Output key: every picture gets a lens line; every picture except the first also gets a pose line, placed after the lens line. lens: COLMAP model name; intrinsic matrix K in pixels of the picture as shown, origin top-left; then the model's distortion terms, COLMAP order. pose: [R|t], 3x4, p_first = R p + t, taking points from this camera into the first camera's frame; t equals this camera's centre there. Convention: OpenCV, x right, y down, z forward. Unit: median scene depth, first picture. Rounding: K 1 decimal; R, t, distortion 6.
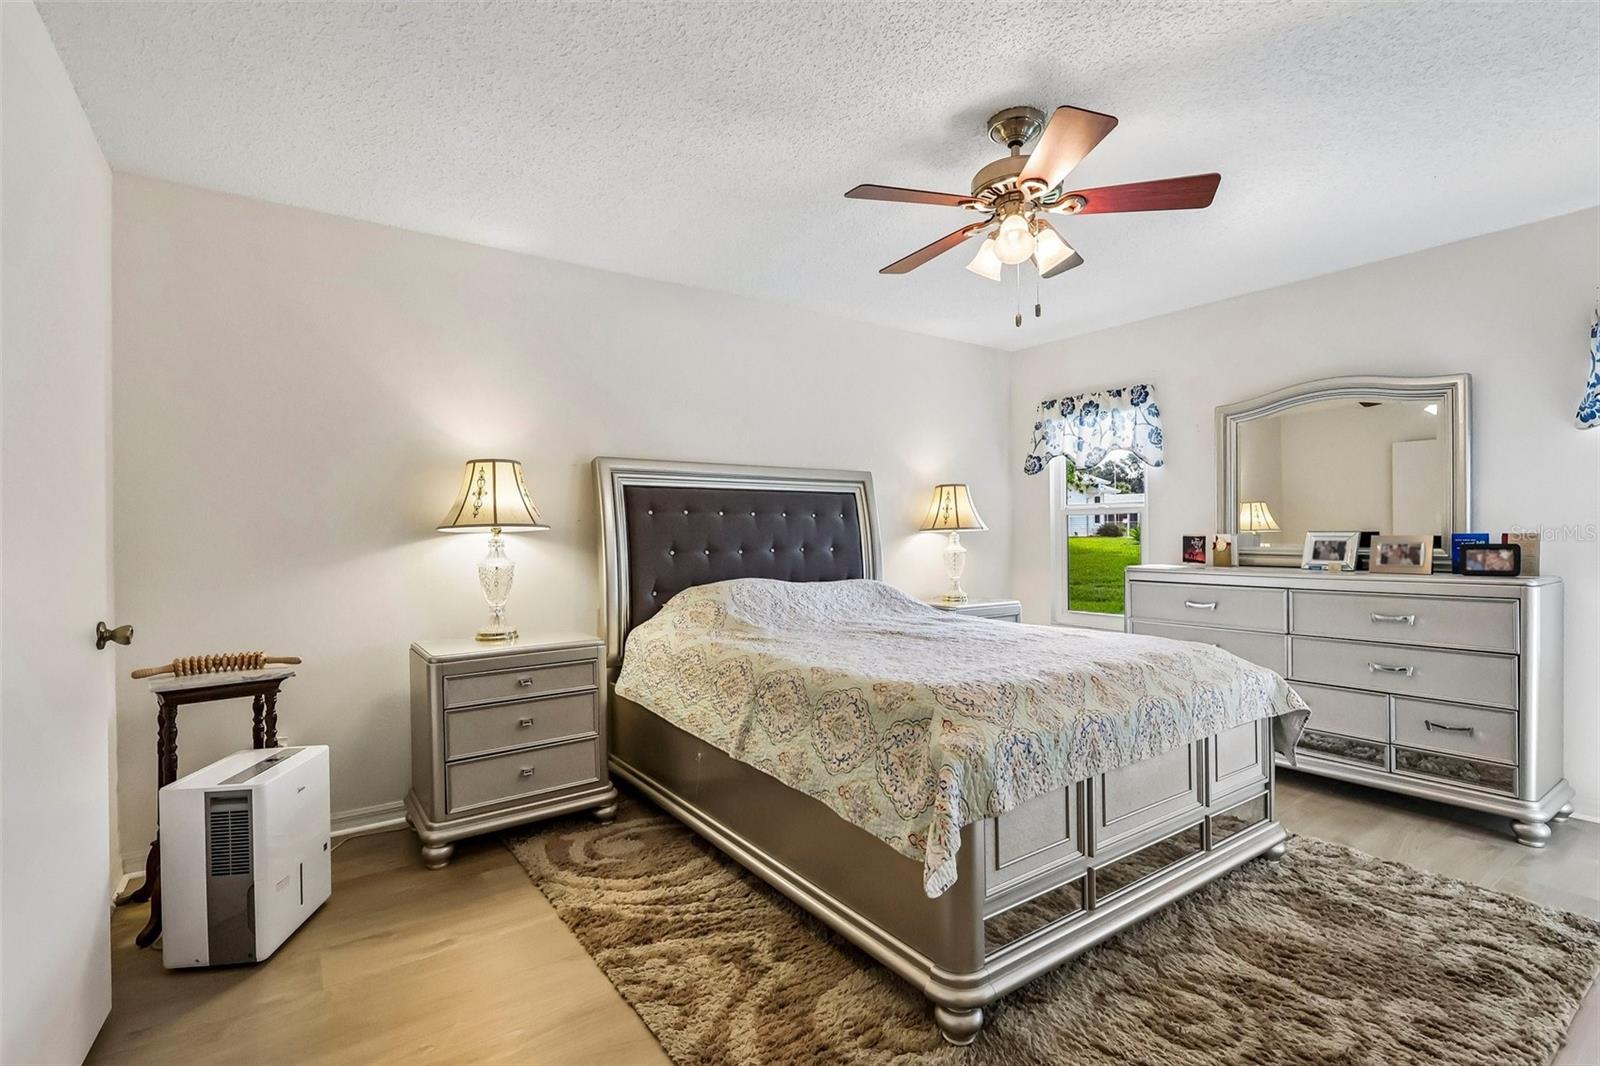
lens RADIAL K [[738.2, 0, 796.6], [0, 738.2, 528.9], [0, 0, 1]] dist [0.002009, -0.000263]
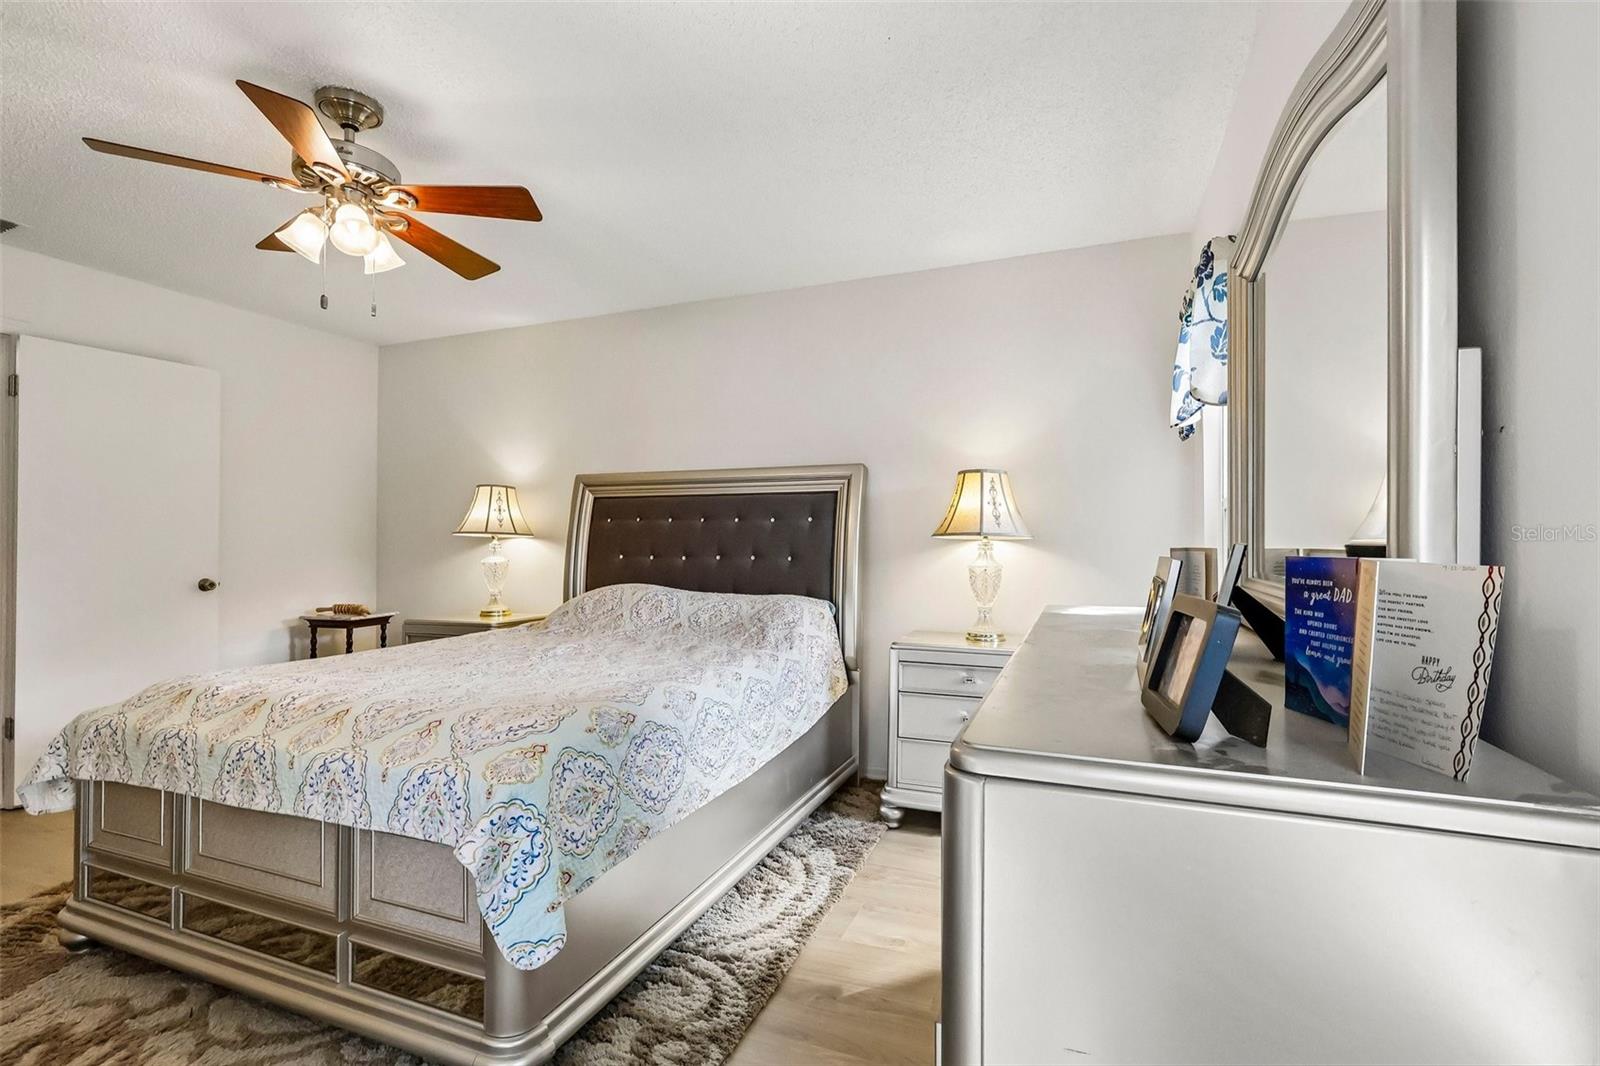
lens RADIAL K [[738.2, 0, 796.6], [0, 738.2, 528.9], [0, 0, 1]] dist [0.002009, -0.000263]
pose [[0.555997, -0.011851, -0.831100, 0.851952], [0.001229, 0.999909, -0.013436, 0.004881], [0.831184, 0.006449, 0.555961, 0.586722]]
